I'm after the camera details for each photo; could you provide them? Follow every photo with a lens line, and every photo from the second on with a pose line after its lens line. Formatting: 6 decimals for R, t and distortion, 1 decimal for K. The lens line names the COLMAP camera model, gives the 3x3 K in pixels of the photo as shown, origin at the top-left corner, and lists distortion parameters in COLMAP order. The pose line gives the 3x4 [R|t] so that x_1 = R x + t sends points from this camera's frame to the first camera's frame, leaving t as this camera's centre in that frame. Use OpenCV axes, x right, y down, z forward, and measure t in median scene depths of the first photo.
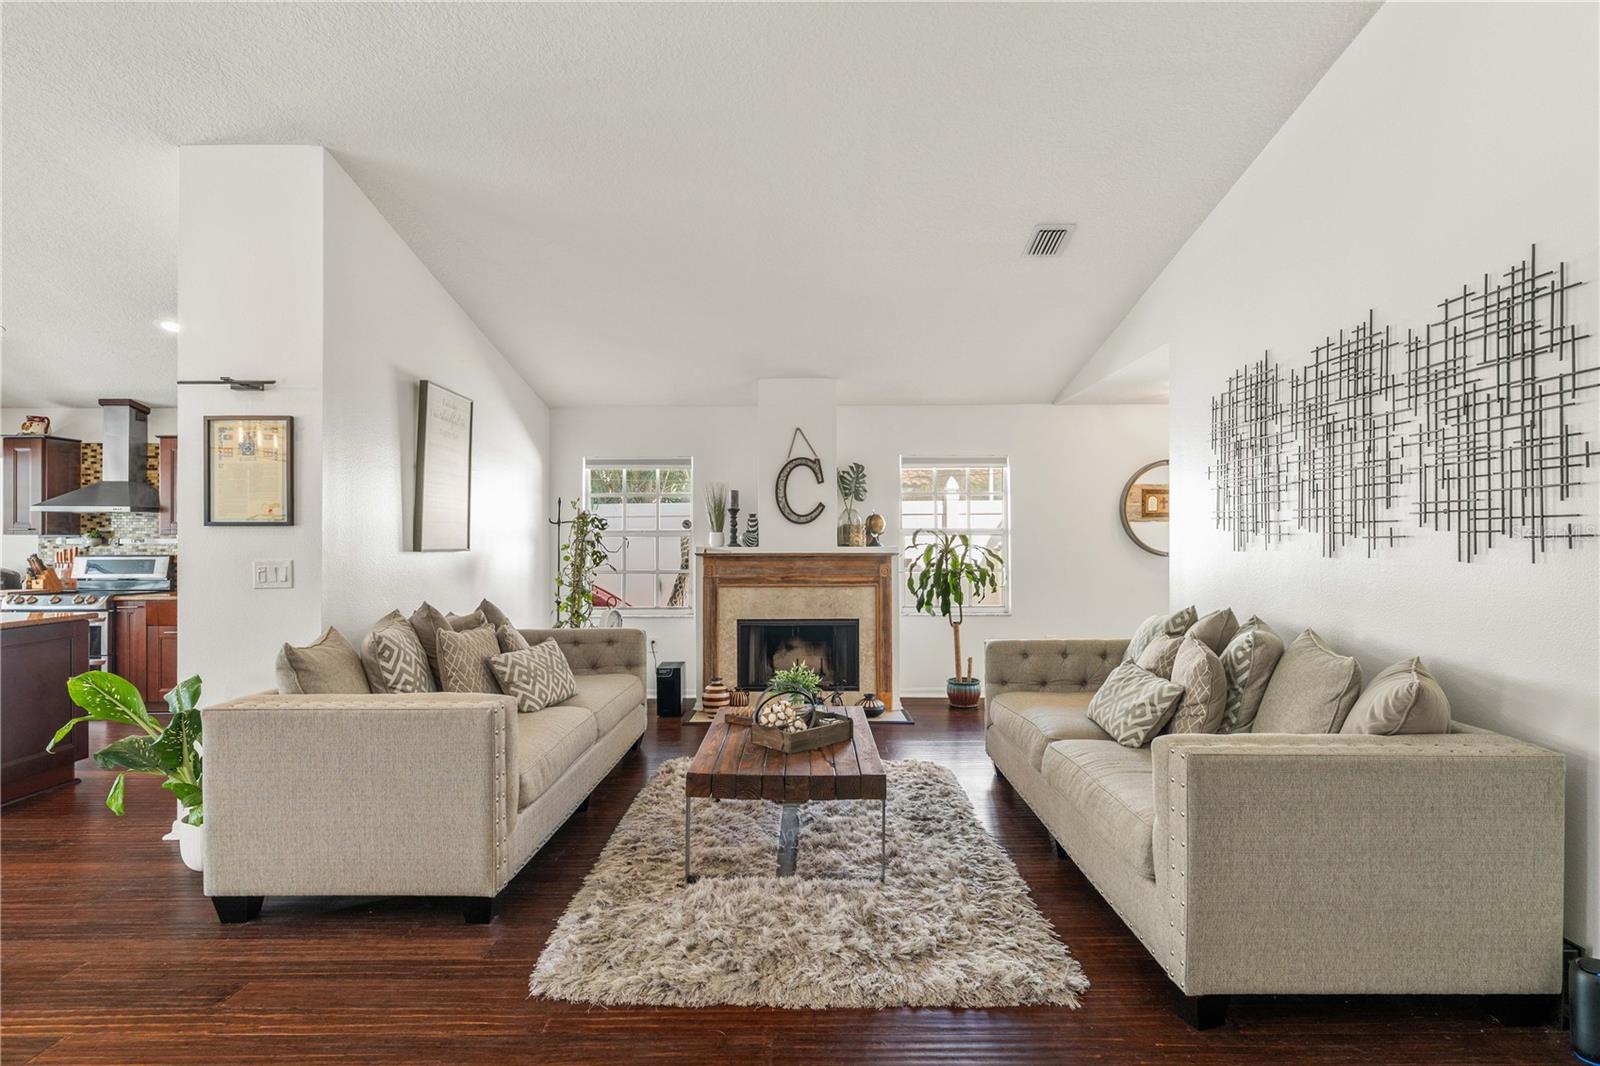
lens RADIAL K [[802.4, 0, 796.4], [0, 802.4, 534.1], [0, 0, 1]] dist [-0.001198, -0.000983]
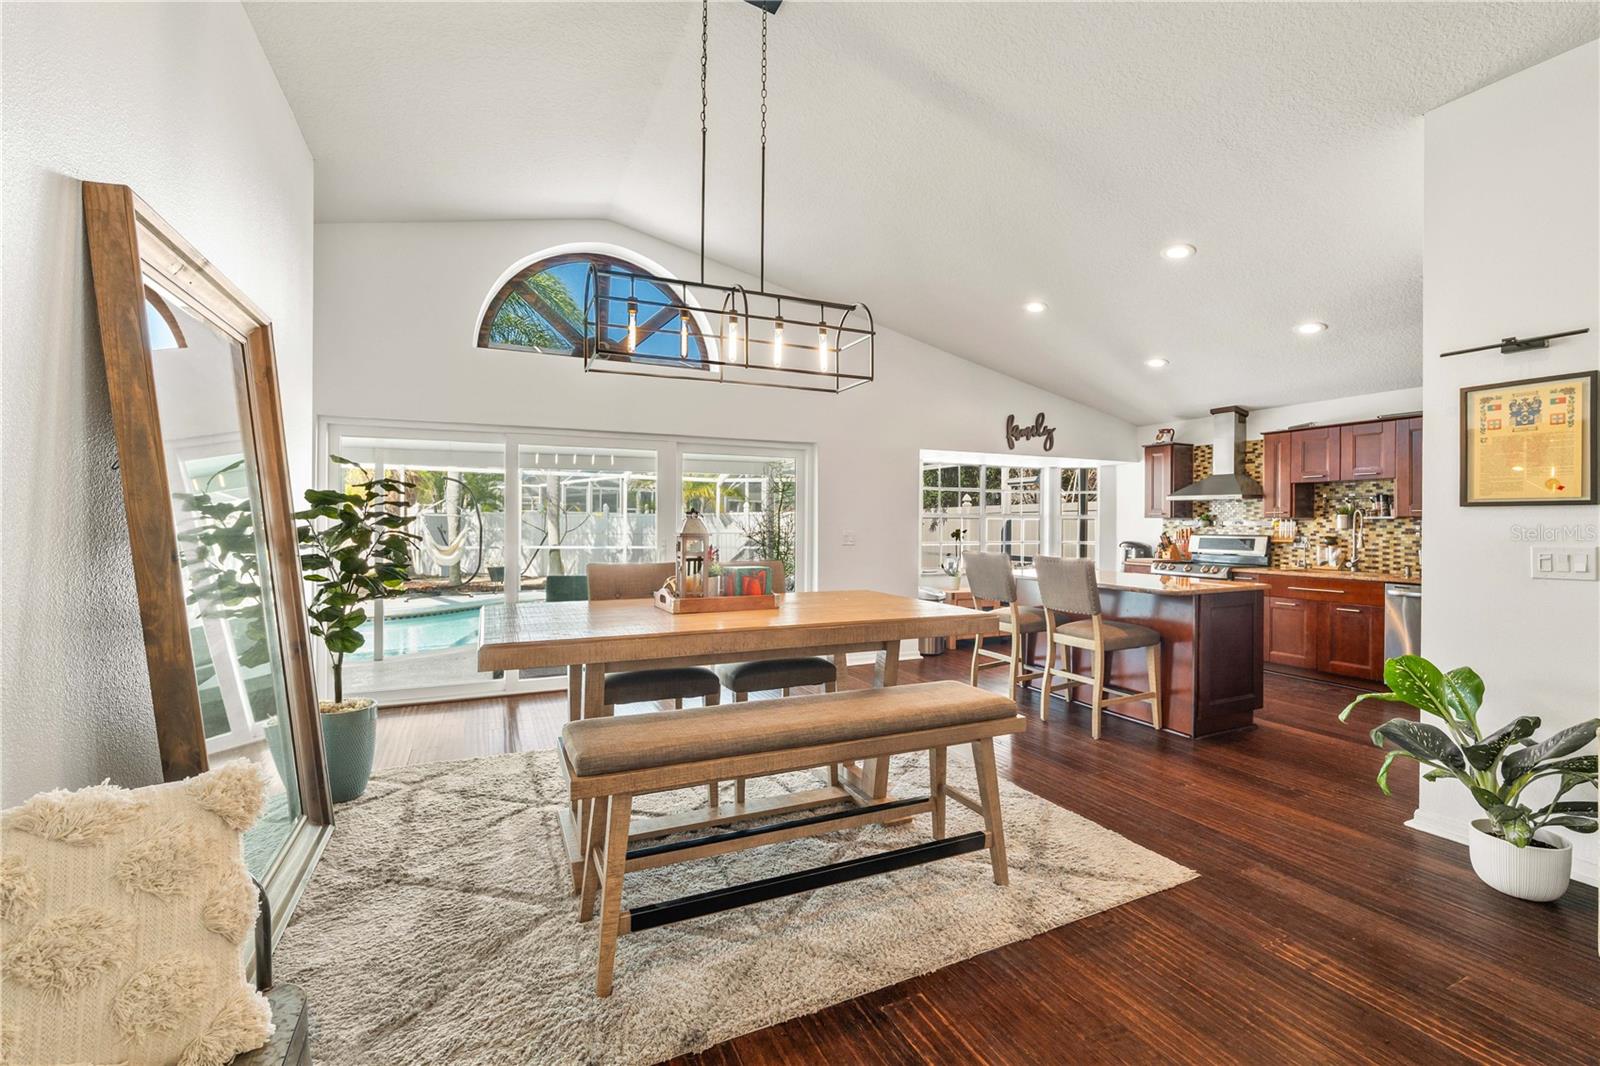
lens RADIAL K [[664.5, 0, 804.7], [0, 664.5, 526.9], [0, 0, 1]] dist [-0.016937, 0.000134]
pose [[0.419055, 0.011947, -0.907882, -0.366909], [-0.001198, 0.999920, 0.012606, 0.004691], [0.907960, -0.004195, 0.419035, -0.008811]]
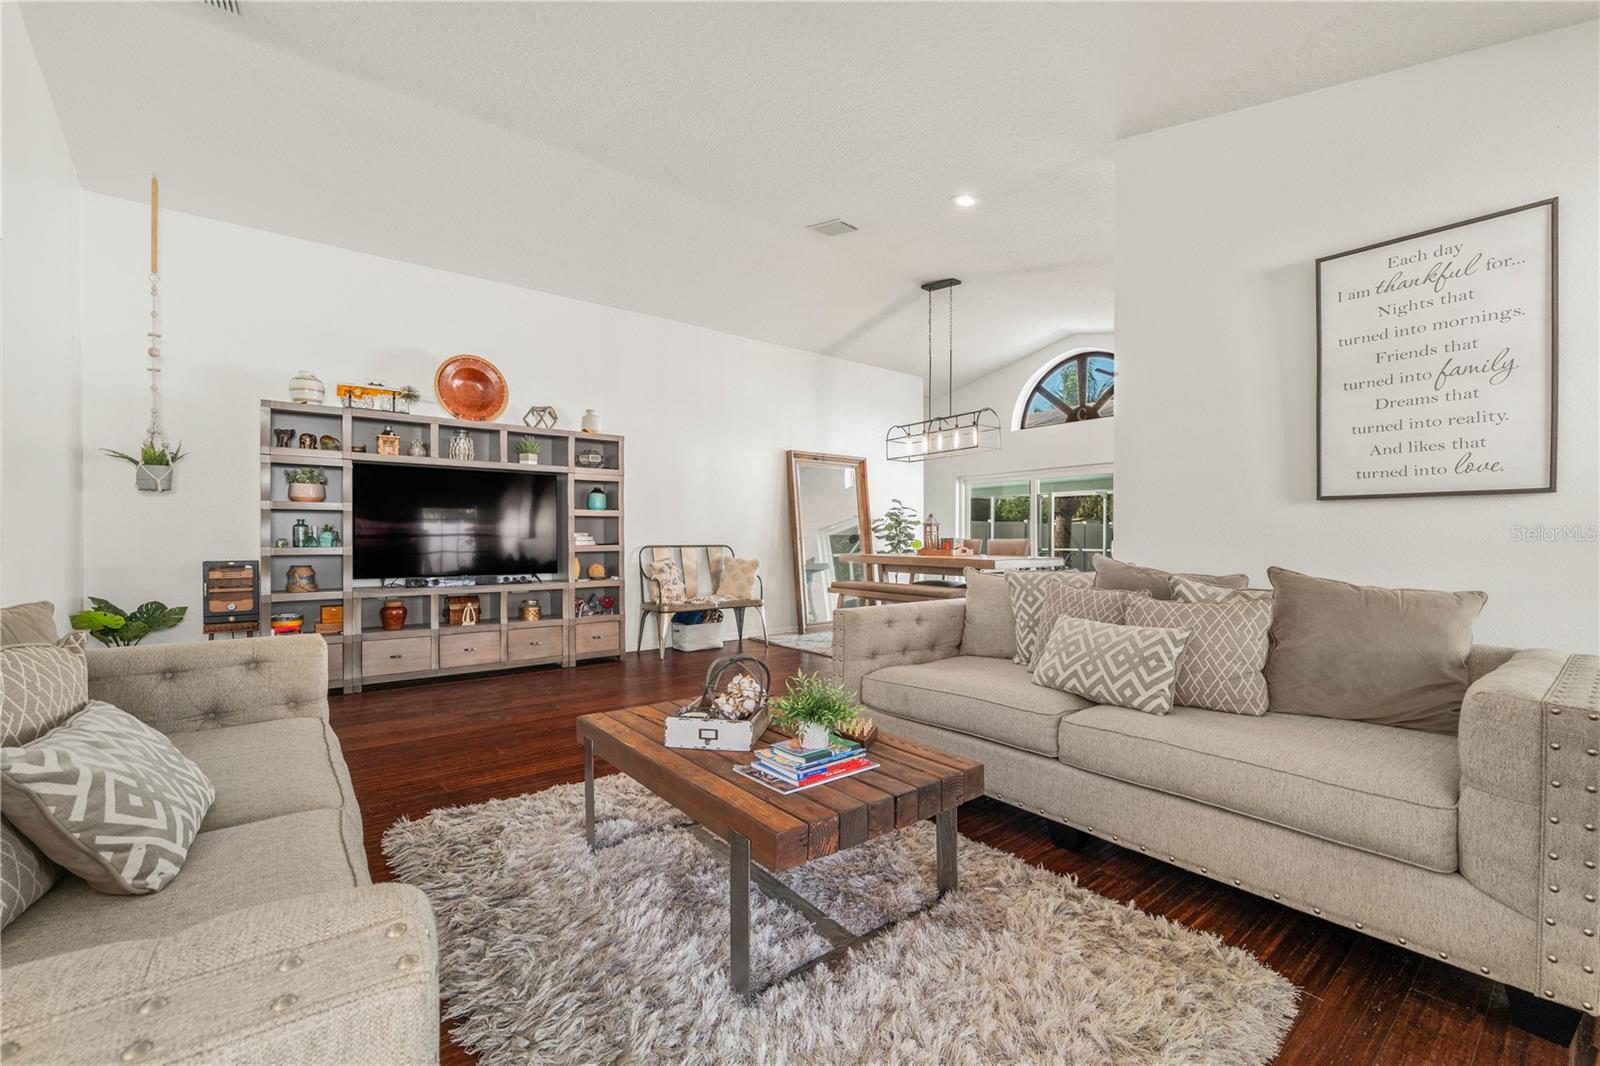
lens RADIAL K [[664.5, 0, 811.0], [0, 664.5, 534.5], [0, 0, 1]] dist [-0.016937, 0.000134]
pose [[-0.784666, -0.000326, -0.619919, 0.279809], [0.005366, 0.999959, -0.007318, 0.064734], [0.619896, -0.009069, -0.784632, 1.412393]]
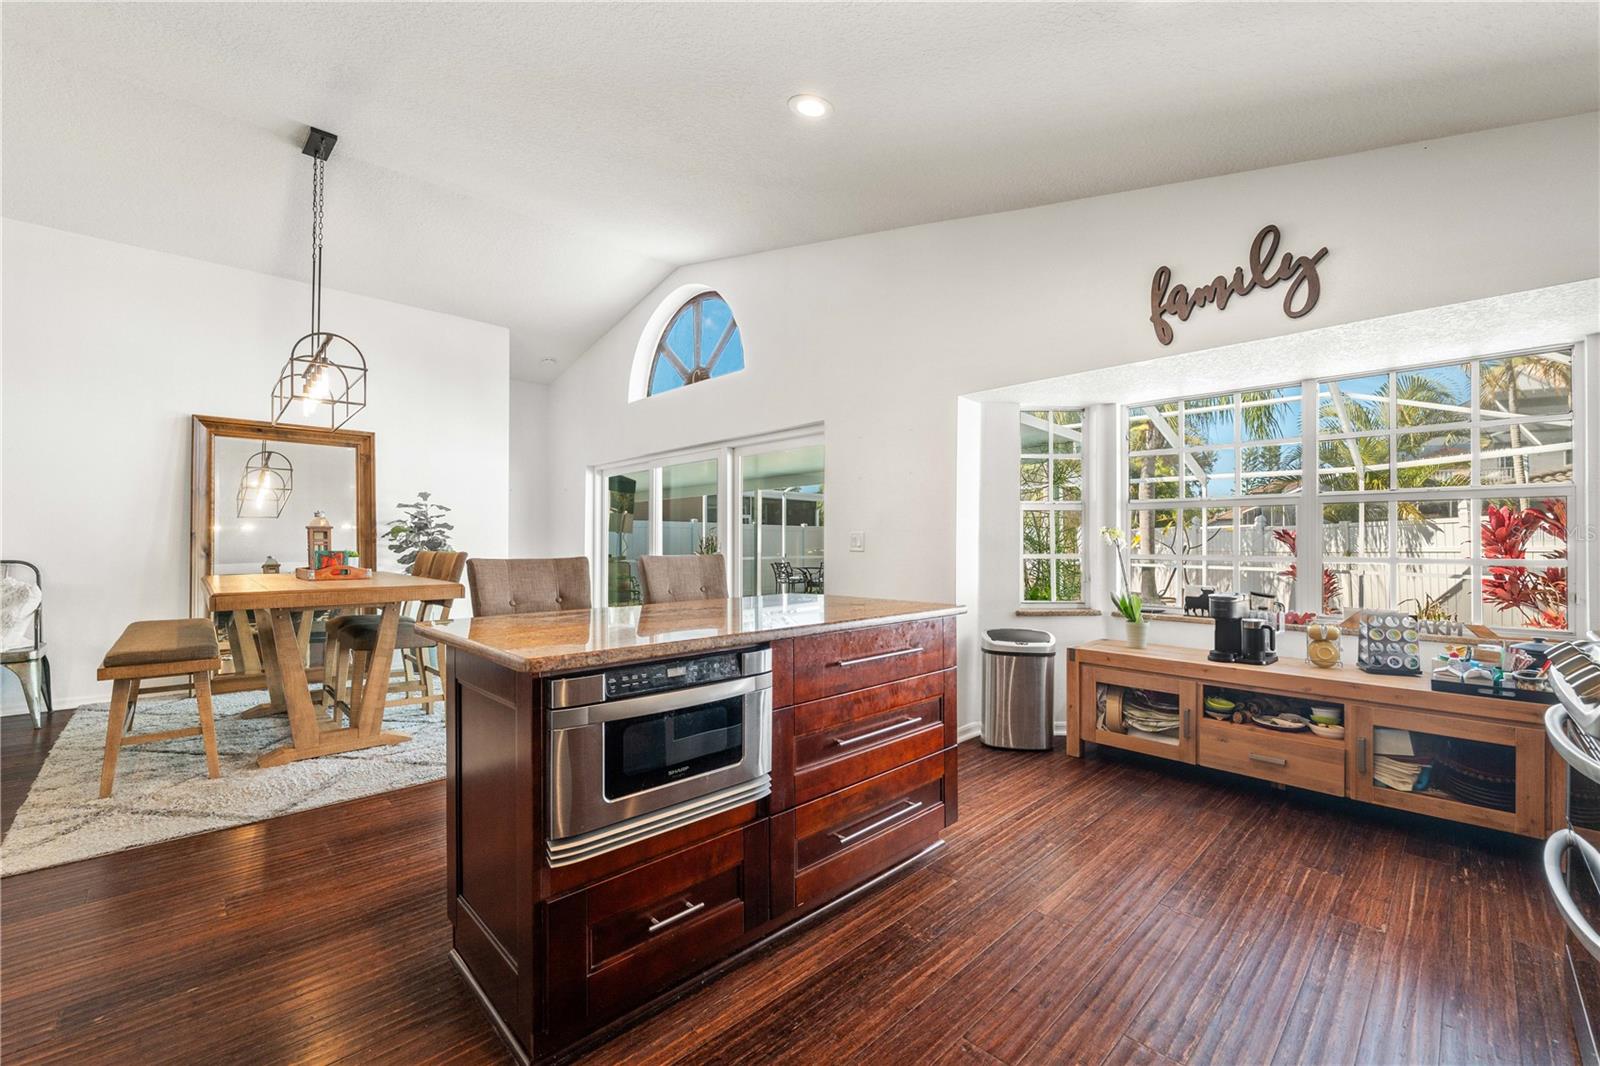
lens RADIAL K [[664.5, 0, 804.0], [0, 664.5, 538.9], [0, 0, 1]] dist [-0.016937, 0.000134]
pose [[-0.734620, -0.003014, -0.678472, -0.940910], [0.002790, 0.999968, -0.007464, 0.055251], [0.678473, -0.007377, -0.734589, 1.605192]]
